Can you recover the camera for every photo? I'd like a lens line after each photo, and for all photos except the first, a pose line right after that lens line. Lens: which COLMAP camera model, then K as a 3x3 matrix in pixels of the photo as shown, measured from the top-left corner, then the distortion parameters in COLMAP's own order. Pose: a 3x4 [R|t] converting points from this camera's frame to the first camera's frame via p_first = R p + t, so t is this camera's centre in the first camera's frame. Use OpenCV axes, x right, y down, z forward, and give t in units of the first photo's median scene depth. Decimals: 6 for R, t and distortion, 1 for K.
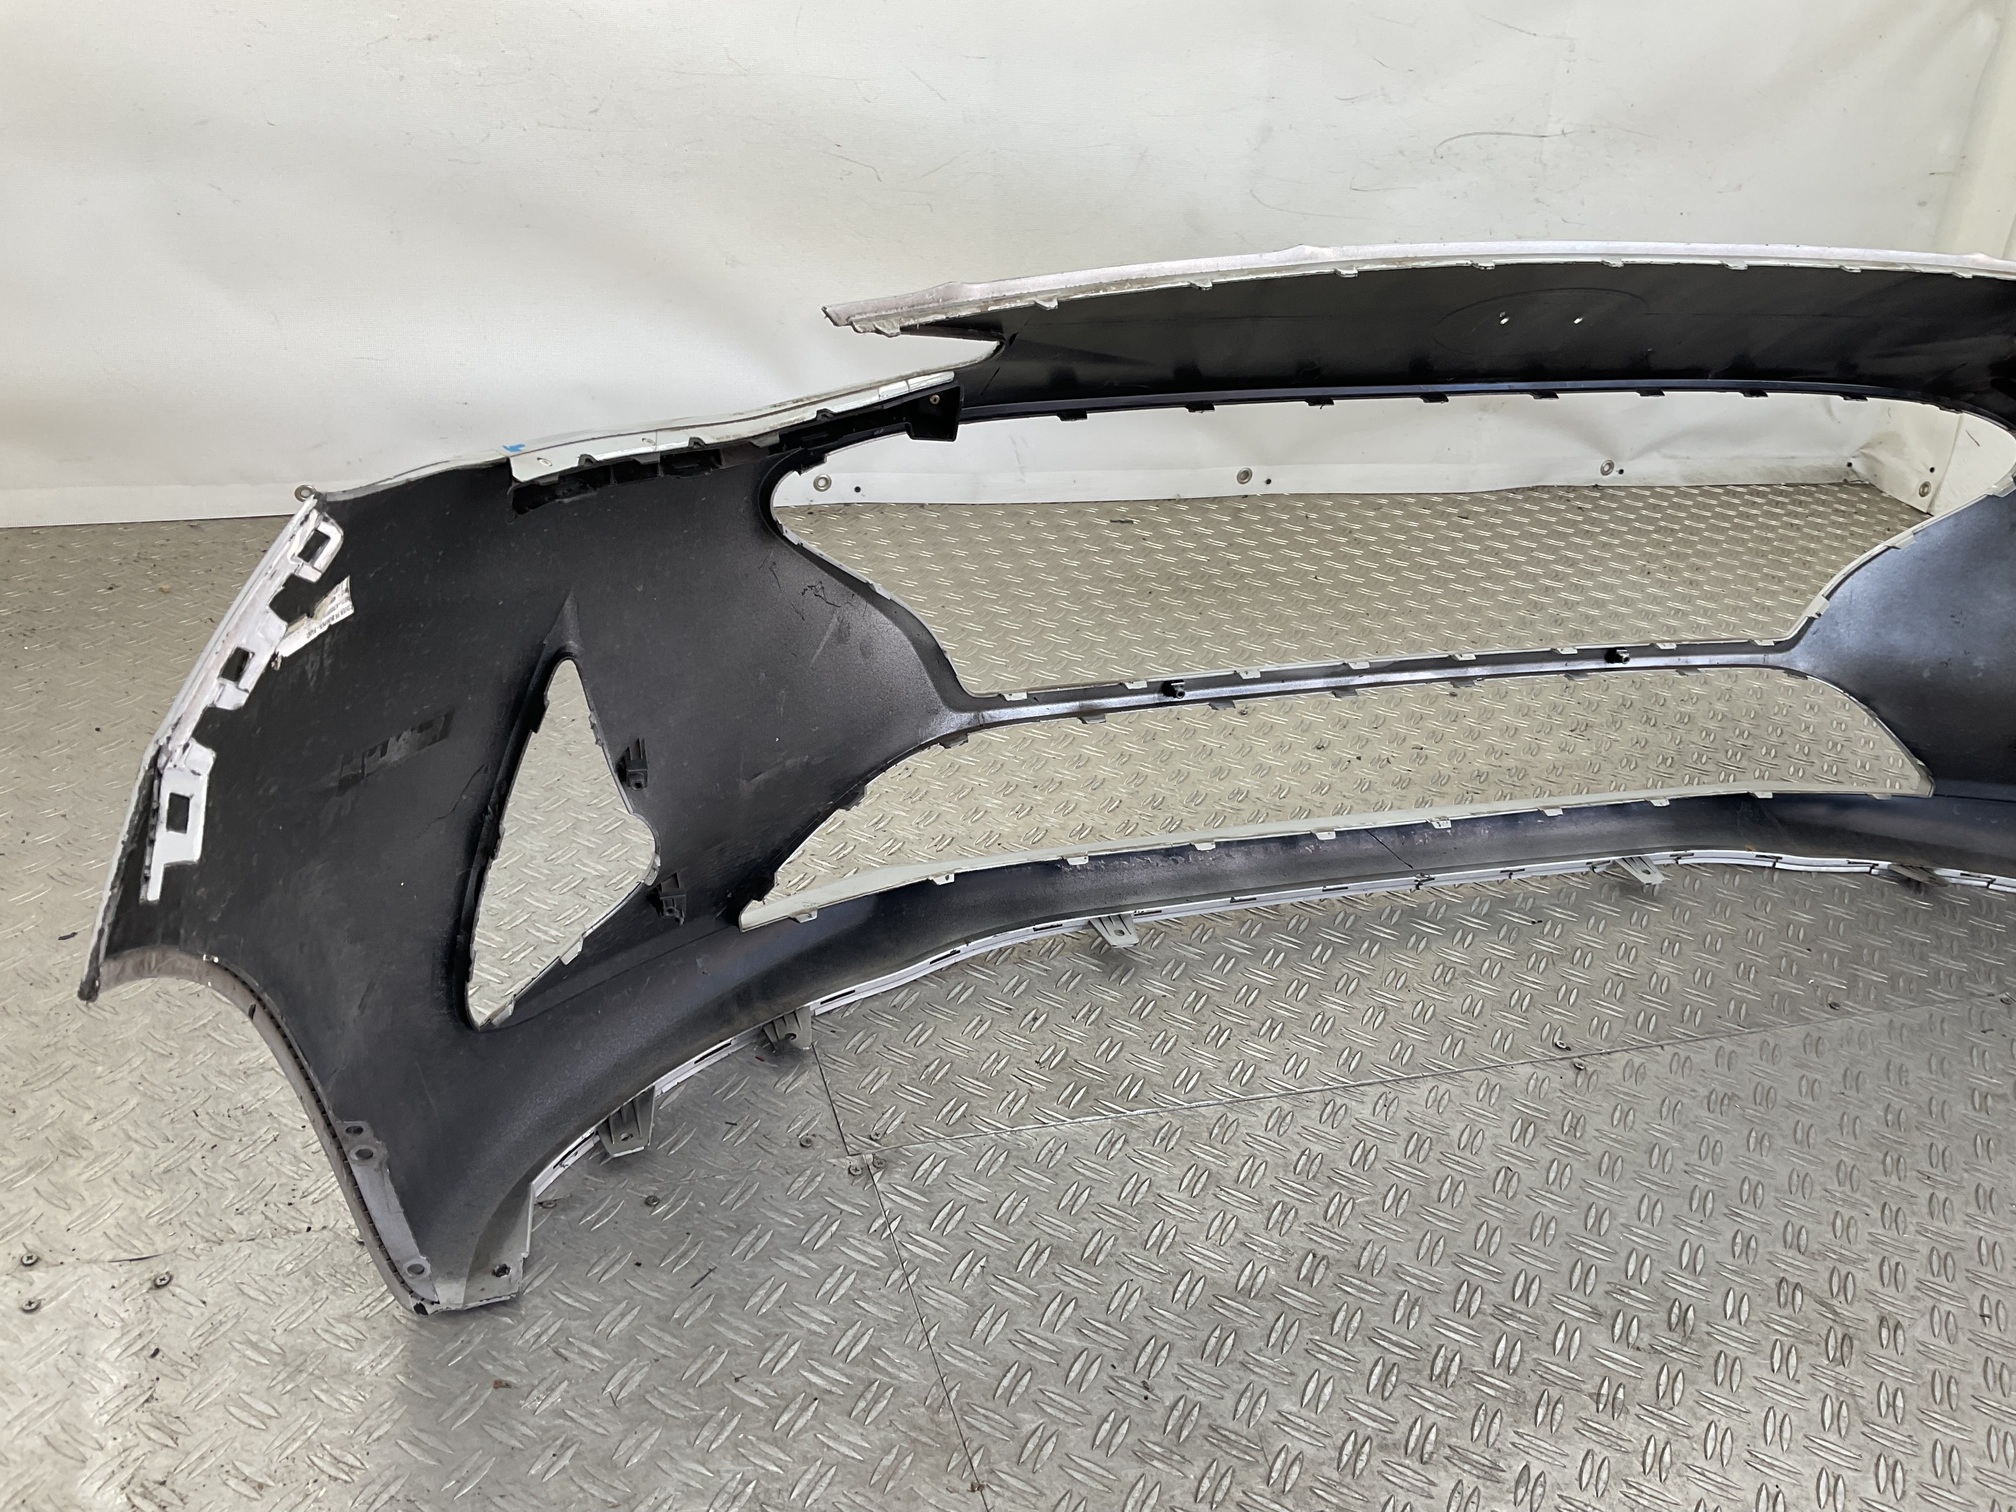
lens RADIAL K [[1662.7, 0, 1001.3], [0, 1662.7, 755.4], [0, 0, 1]] dist [0.136511, -0.281110]
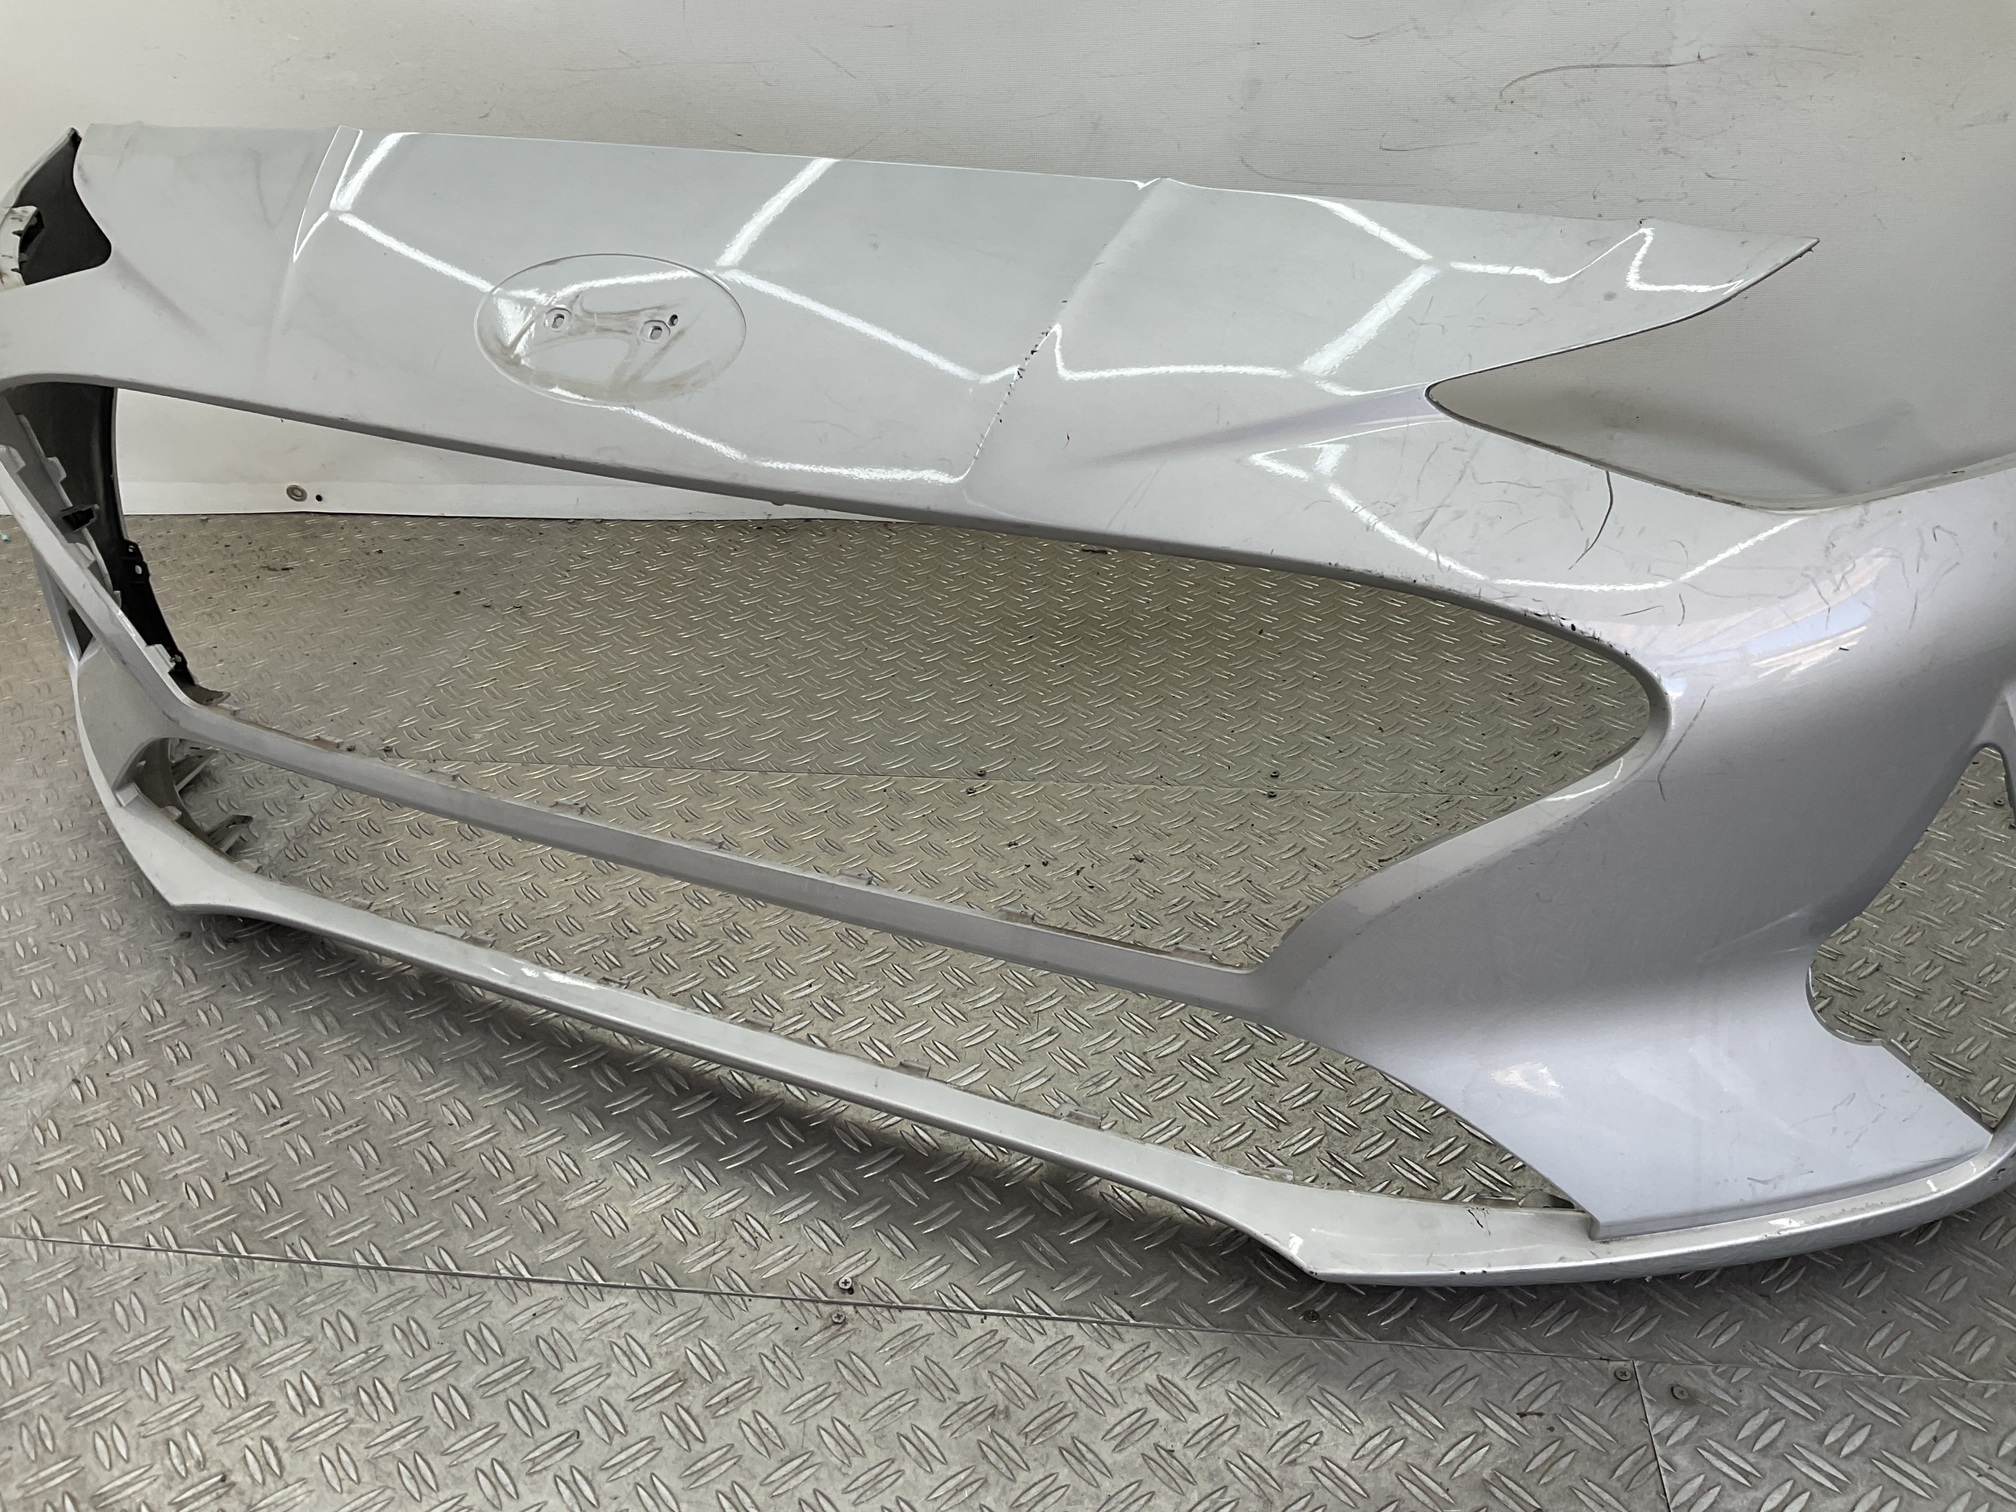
lens RADIAL K [[1675.7, 0, 1008.0], [0, 1675.7, 756.0], [0, 0, 1]] dist [0.036268, -0.072582]
pose [[0.899840, 0.096116, -0.425500, 0.848857], [-0.094360, 0.995218, 0.025259, -0.108148], [0.425893, 0.017422, 0.904606, 0.425158]]
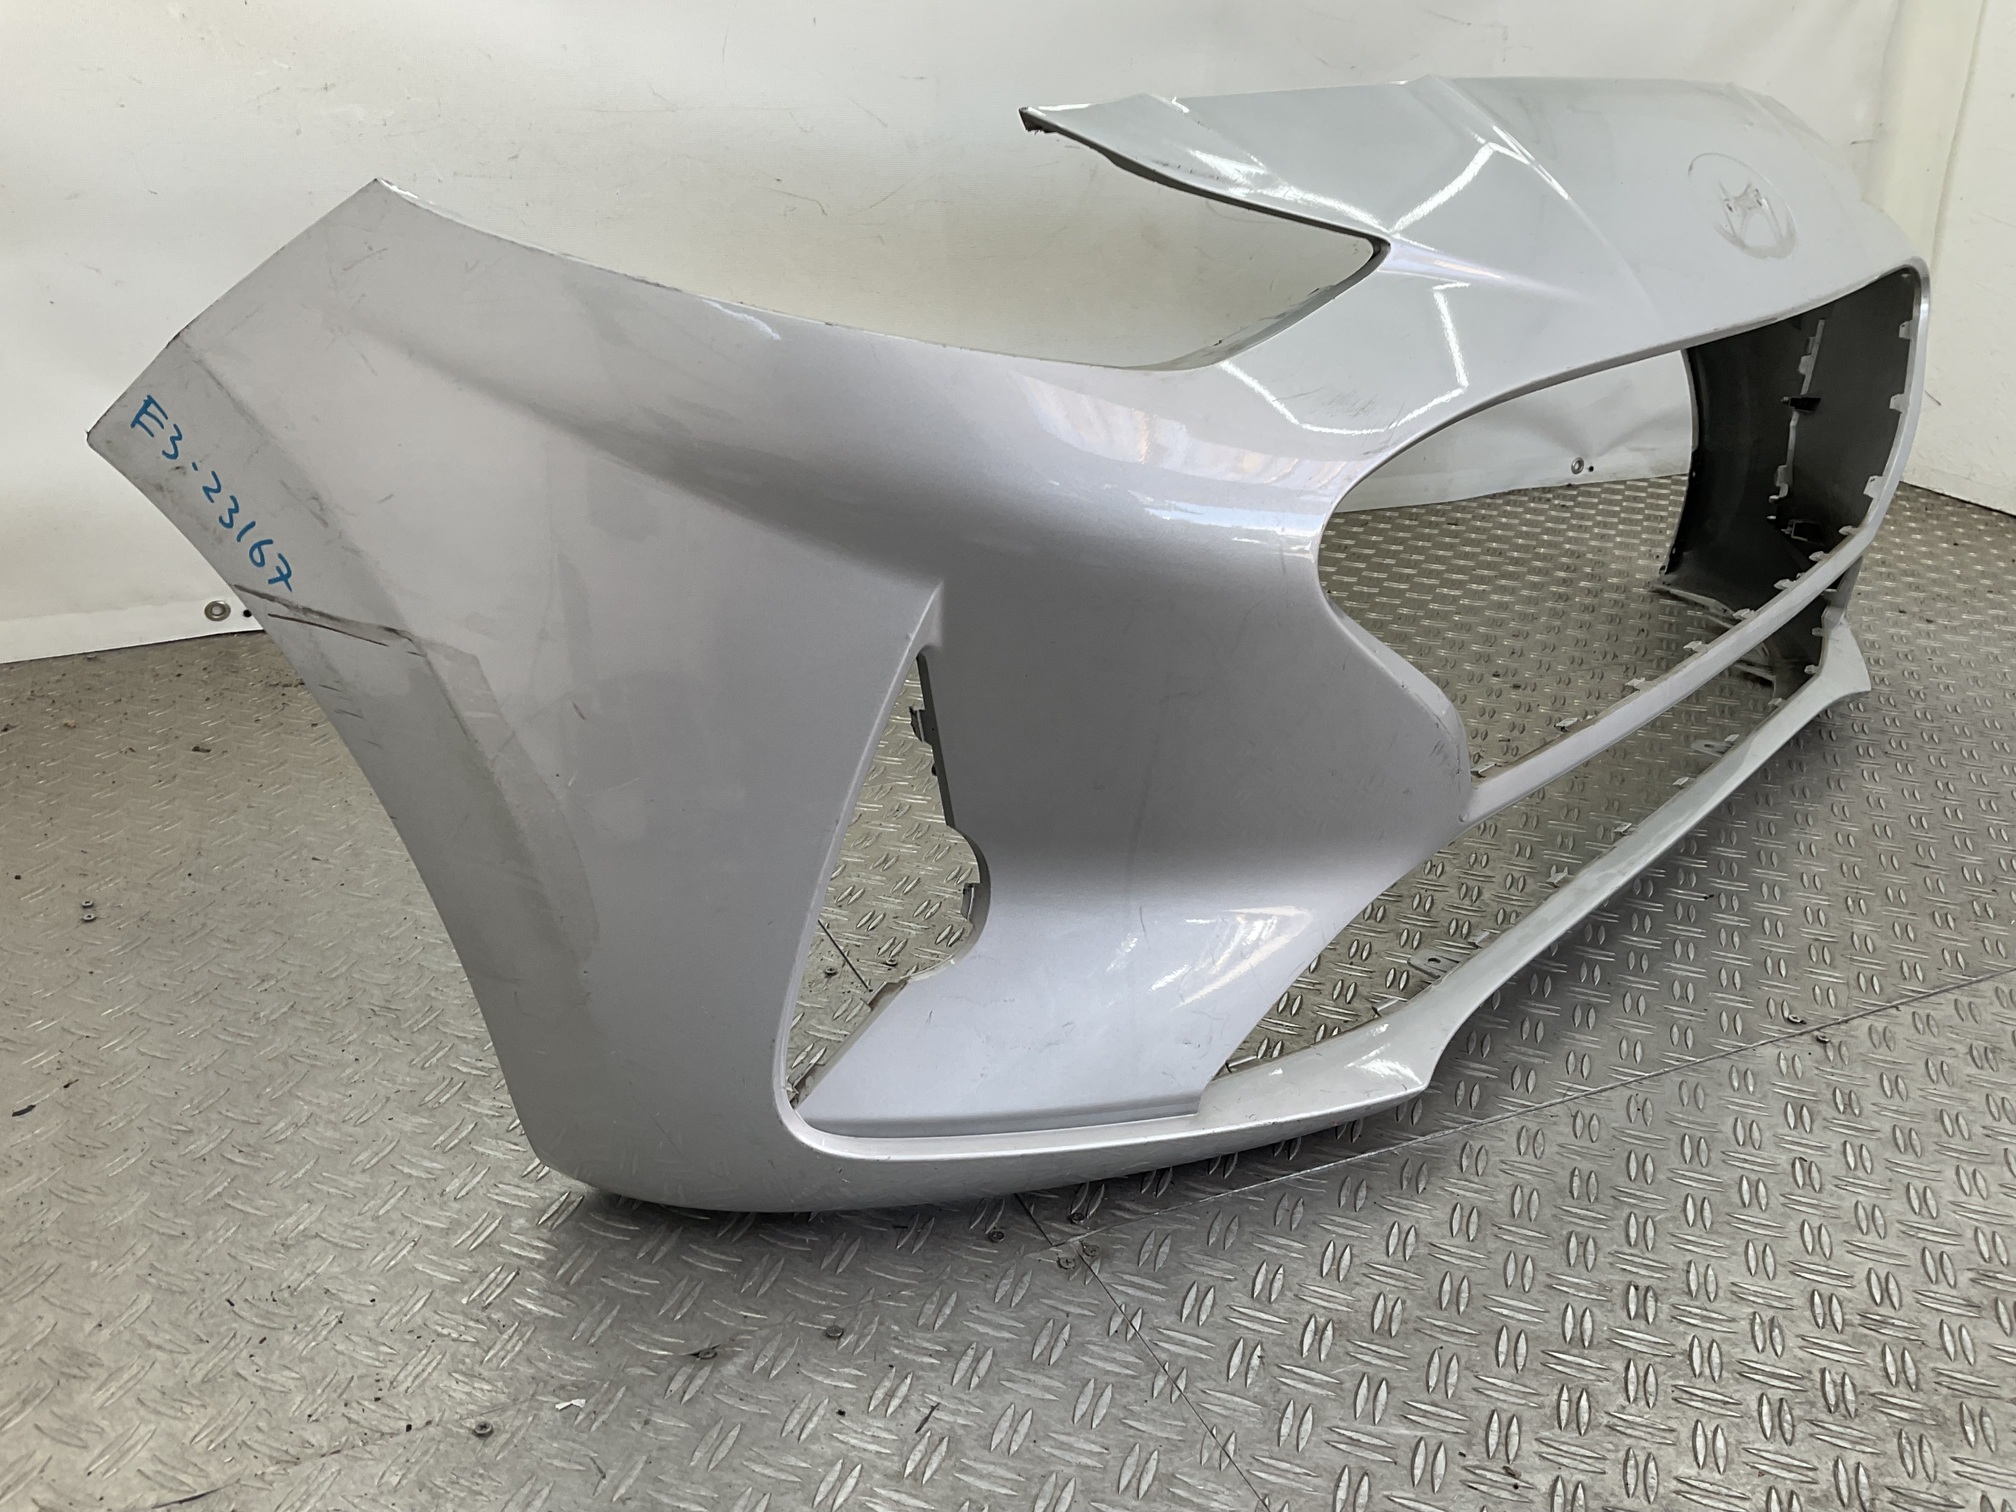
lens RADIAL K [[1676.5, 0, 1002.5], [0, 1676.5, 753.2], [0, 0, 1]] dist [0.069331, -0.135411]
pose [[0.989861, -0.113392, 0.085546, -0.164868], [0.119964, 0.989861, -0.076048, 0.064096], [-0.076055, 0.085539, 0.993428, 0.179544]]
